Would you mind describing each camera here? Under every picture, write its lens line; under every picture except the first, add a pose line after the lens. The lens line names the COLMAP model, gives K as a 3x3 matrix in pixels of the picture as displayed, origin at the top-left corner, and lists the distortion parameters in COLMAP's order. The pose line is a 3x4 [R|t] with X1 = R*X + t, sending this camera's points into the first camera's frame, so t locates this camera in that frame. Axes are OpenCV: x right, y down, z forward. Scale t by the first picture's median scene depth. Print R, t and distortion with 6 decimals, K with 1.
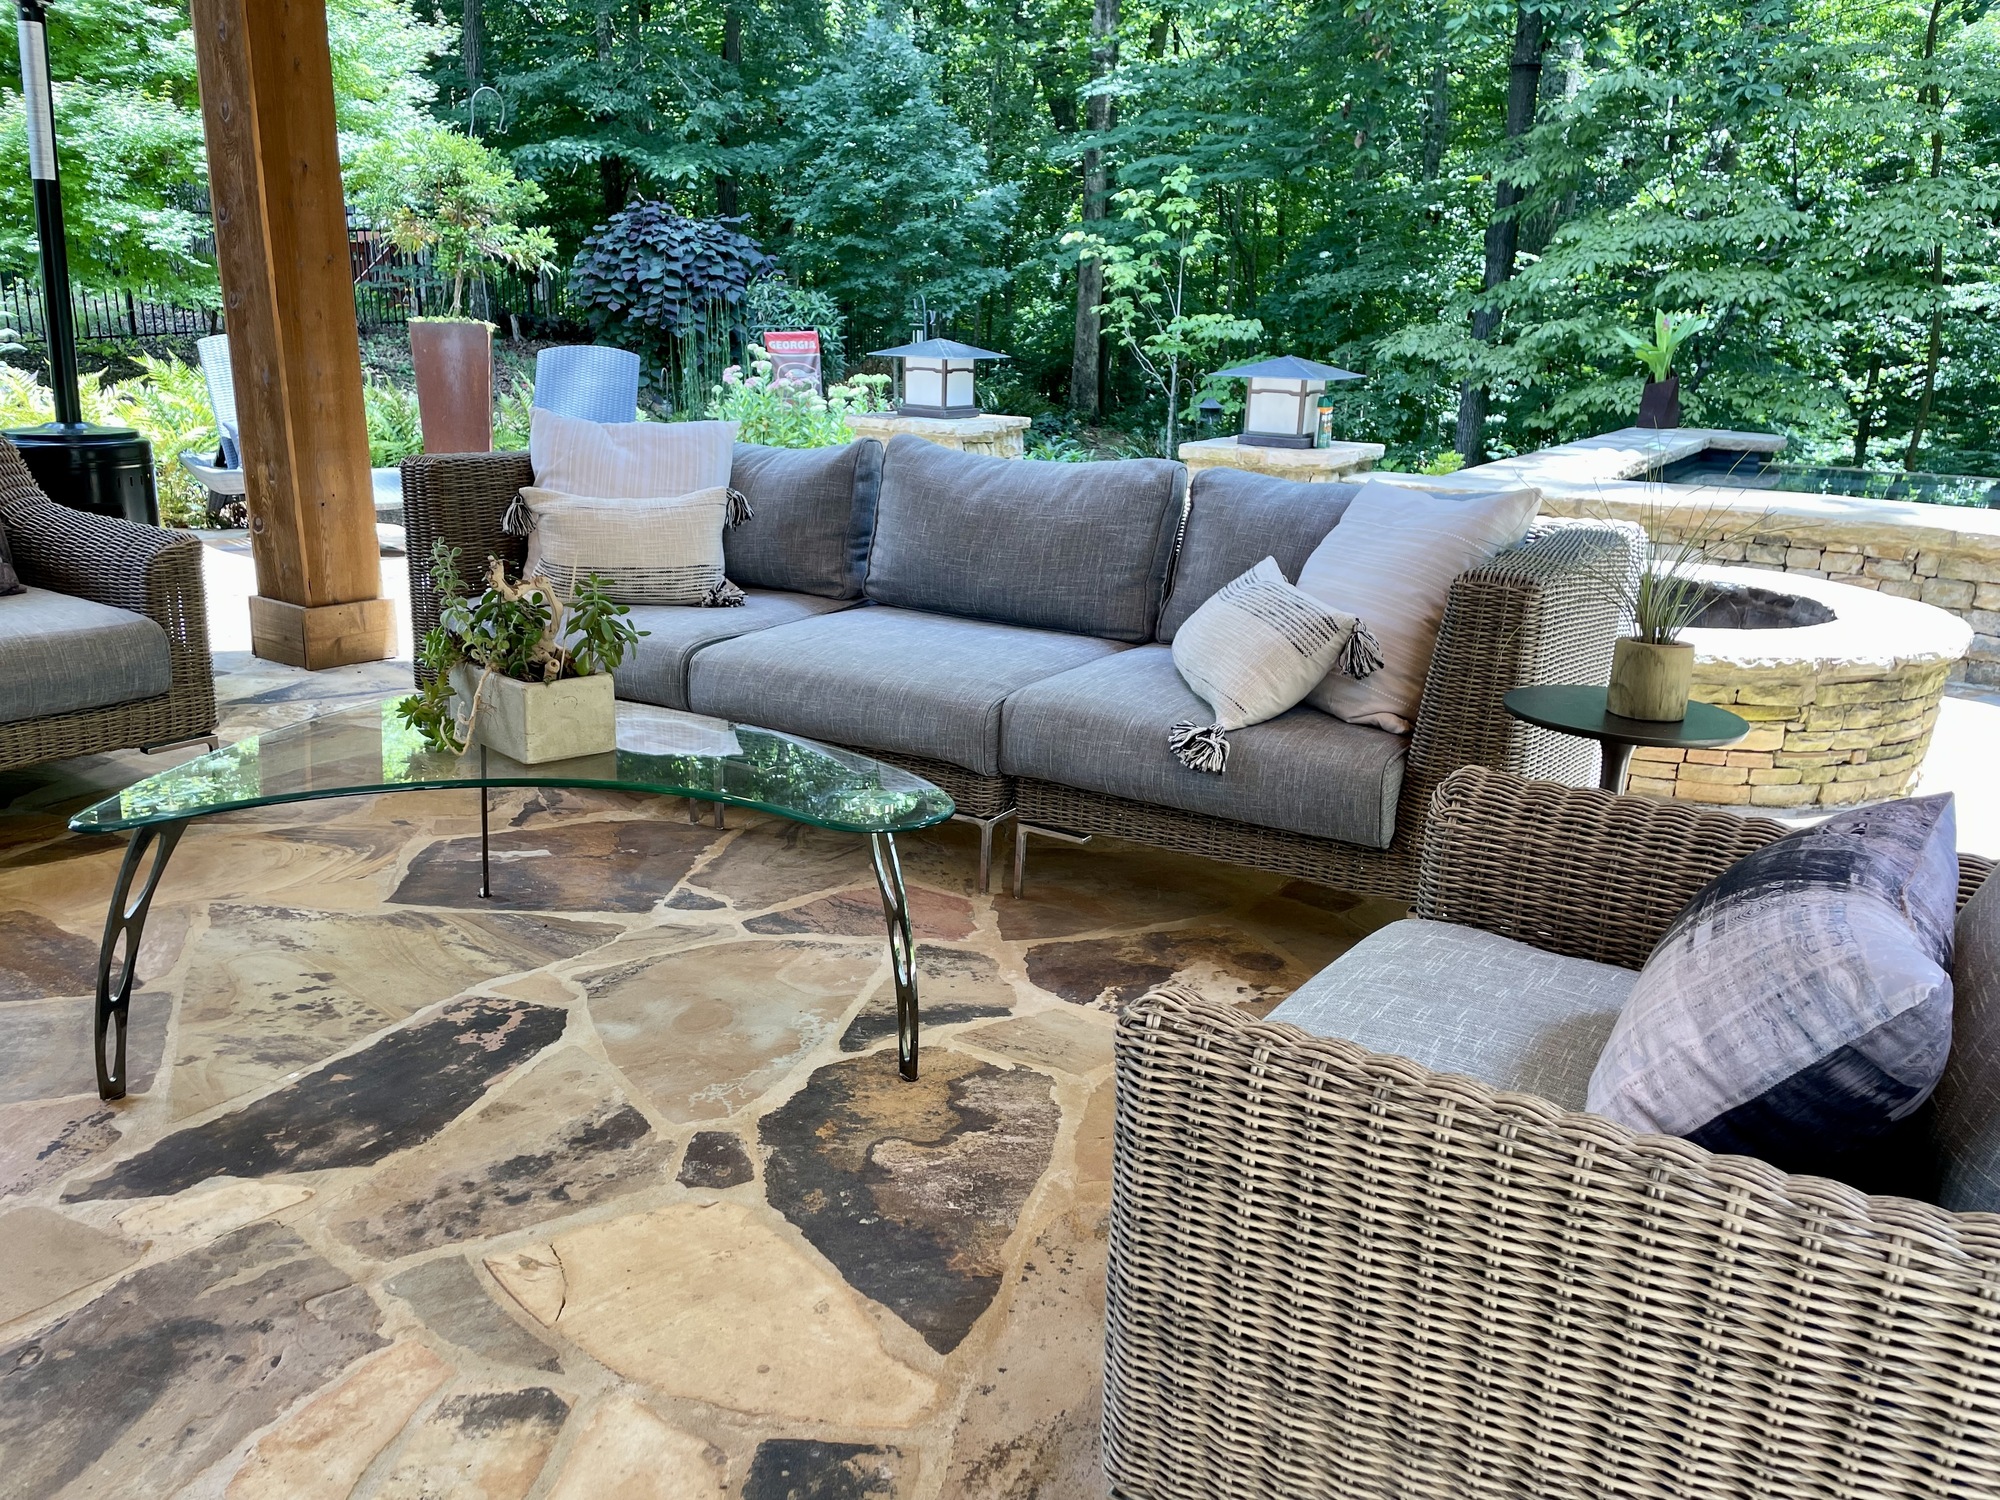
lens RADIAL K [[1518.8, 0, 1011.1], [0, 1518.8, 741.0], [0, 0, 1]] dist [0.087505, -0.117917]
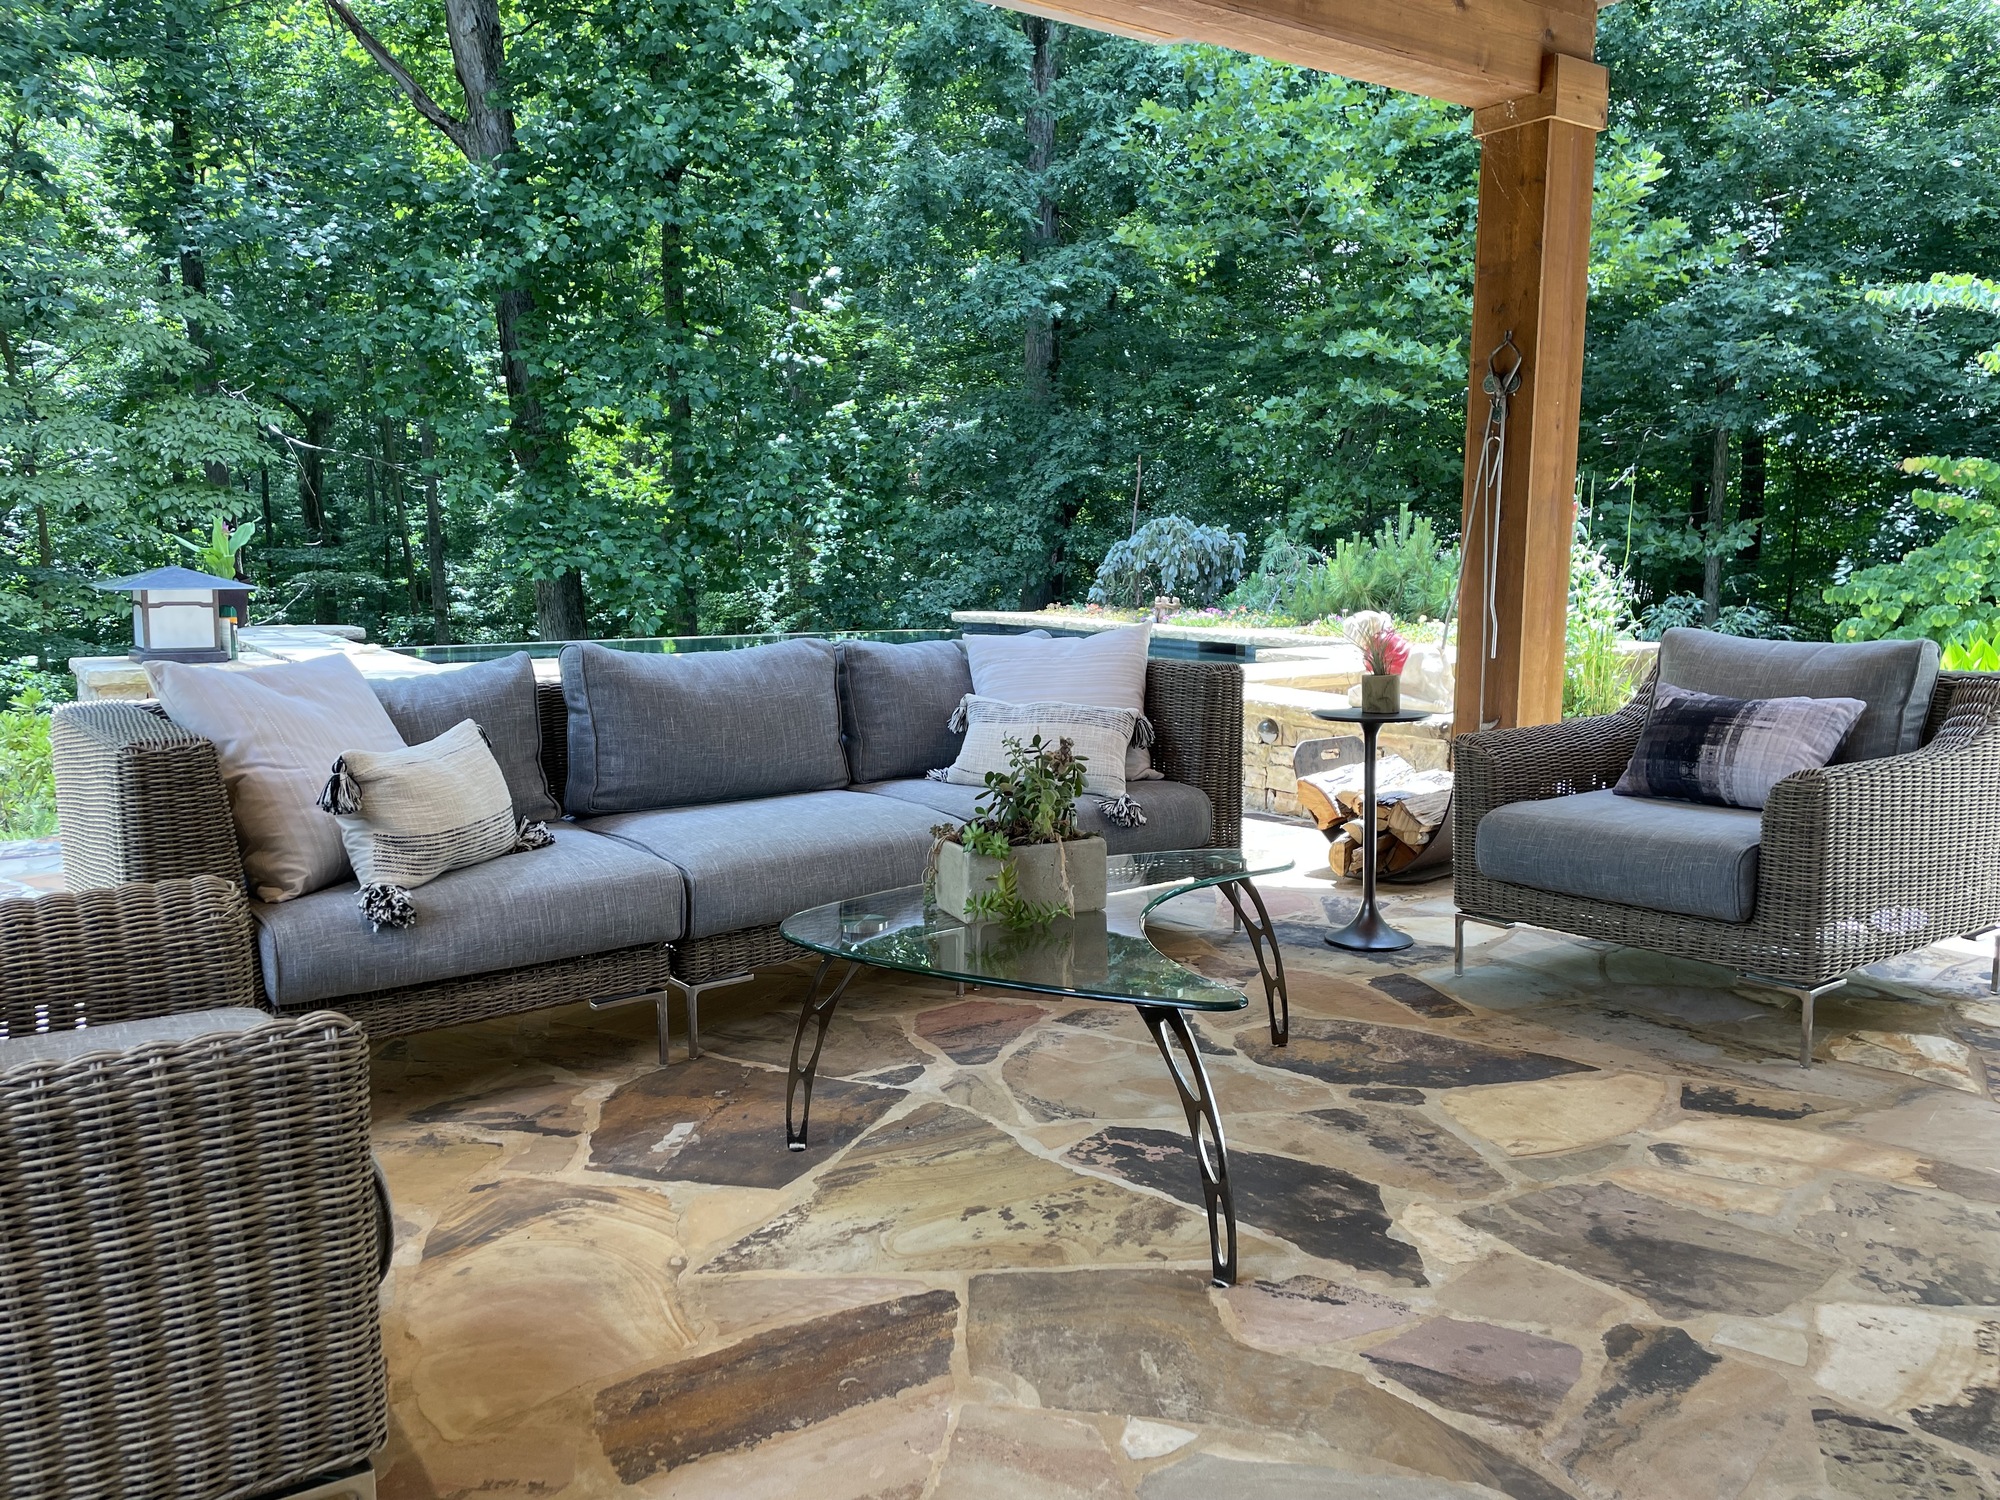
lens RADIAL K [[1525.3, 0, 1000.0], [0, 1525.3, 750.0], [0, 0, 1]] dist [0.100635, -0.137905]
pose [[0.351833, -0.150574, 0.923873, -0.397899], [0.261617, 0.963464, 0.057396, -0.053528], [-0.898760, 0.221507, 0.378371, 0.176035]]
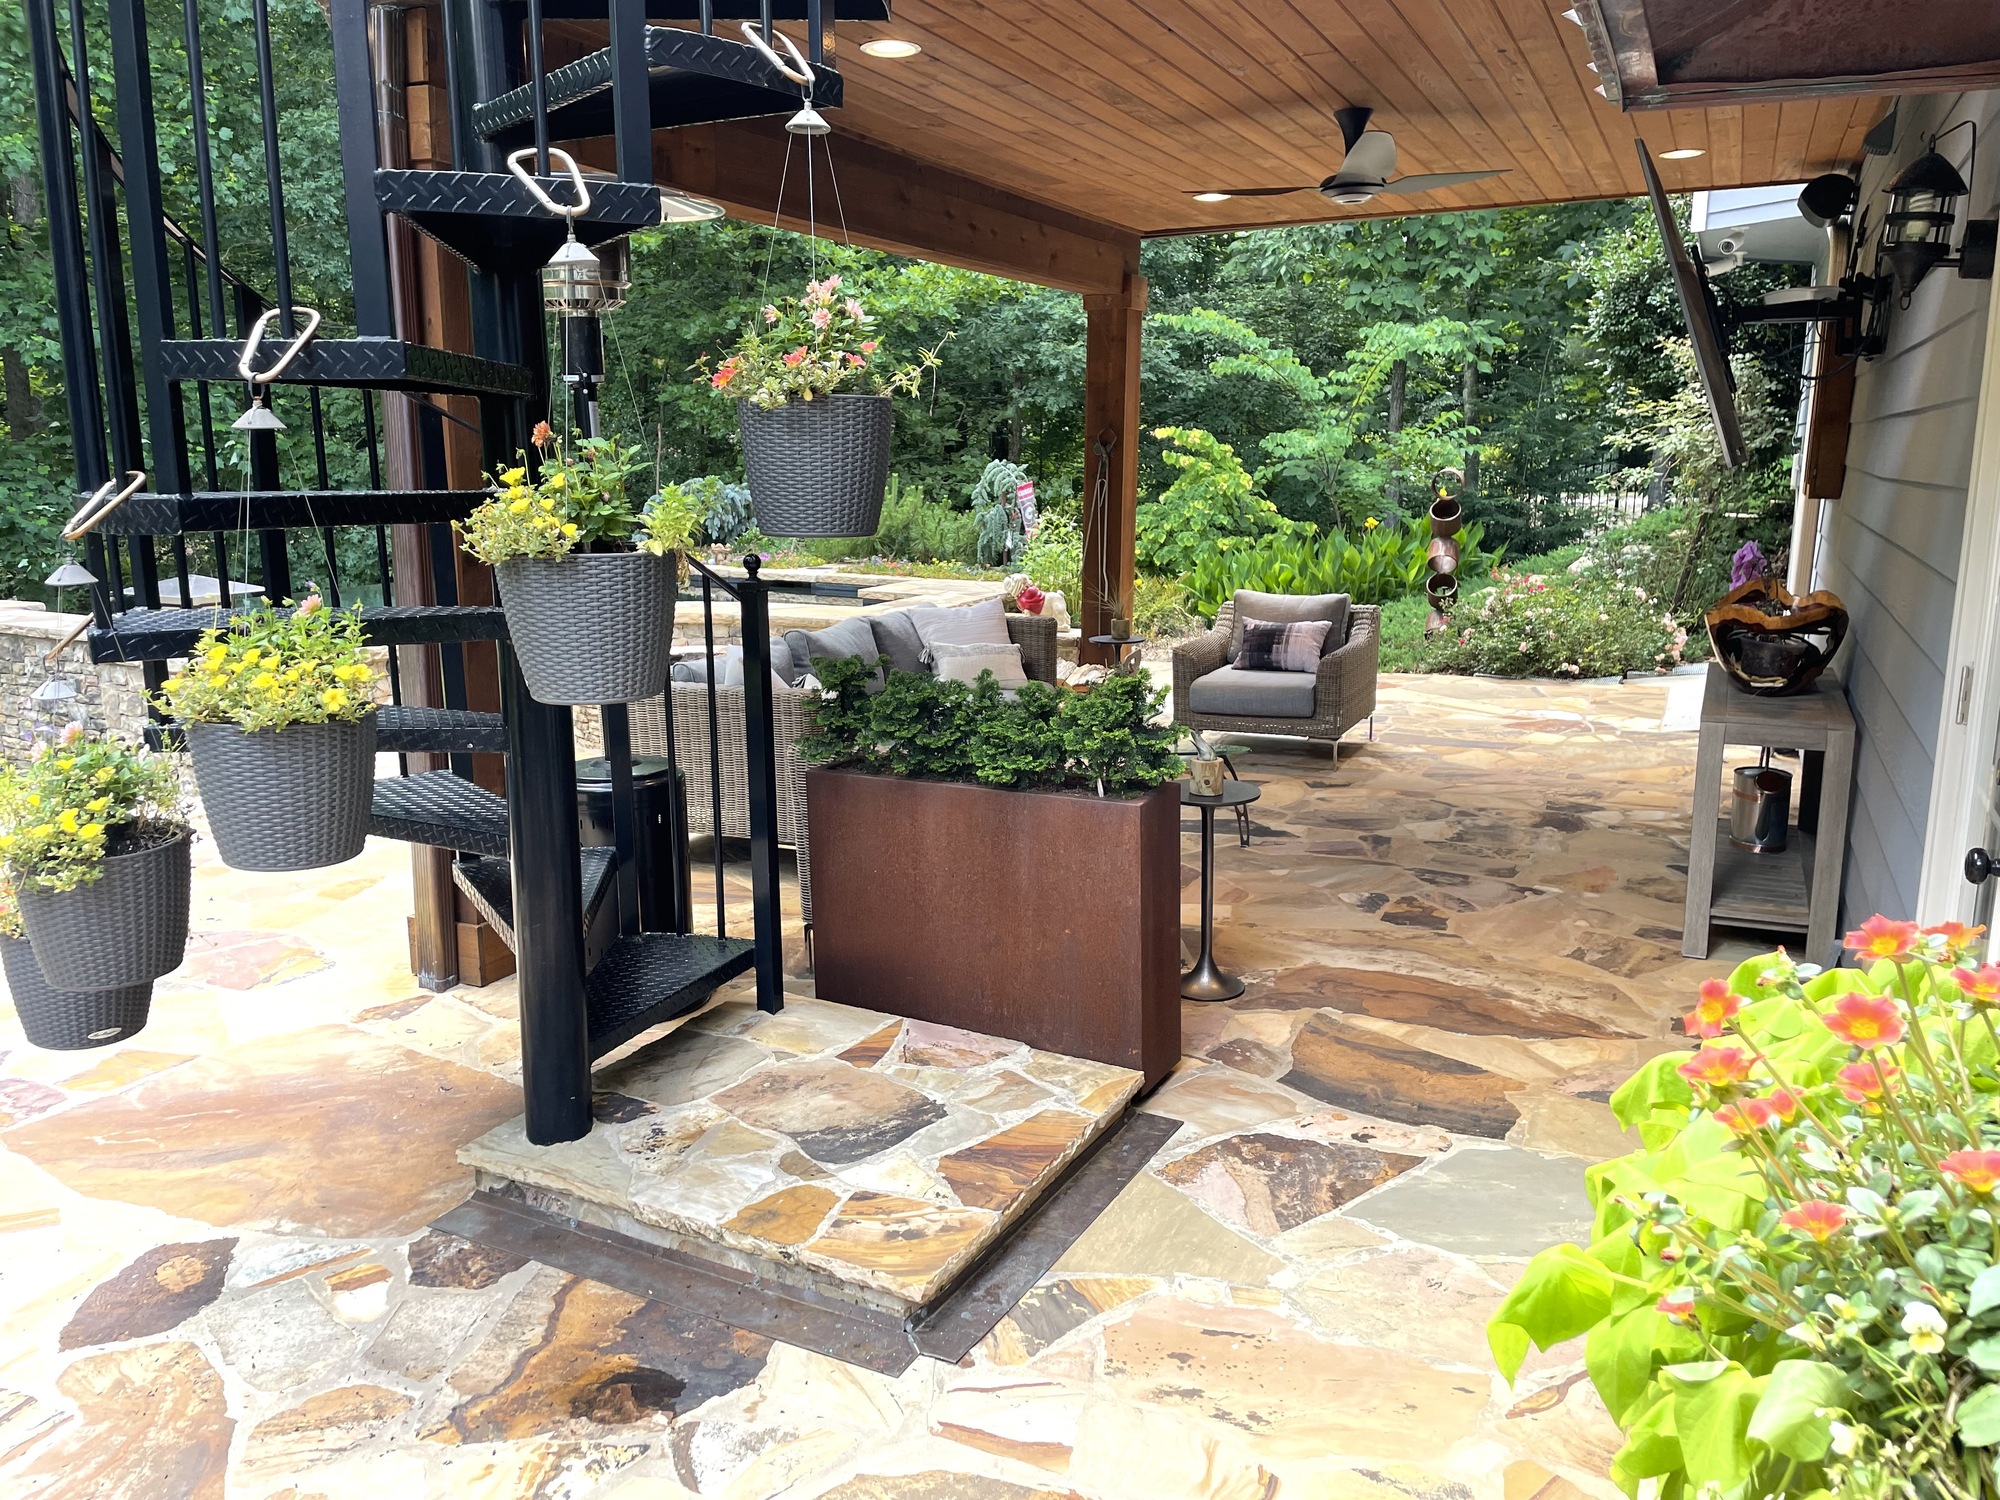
lens RADIAL K [[1518.8, 0, 1011.1], [0, 1518.8, 741.0], [0, 0, 1]] dist [0.087505, -0.117917]
pose [[-0.148661, -0.218498, 0.964447, -0.862186], [0.264882, 0.930848, 0.251715, -0.212801], [-0.952753, 0.292885, -0.080504, 0.421376]]
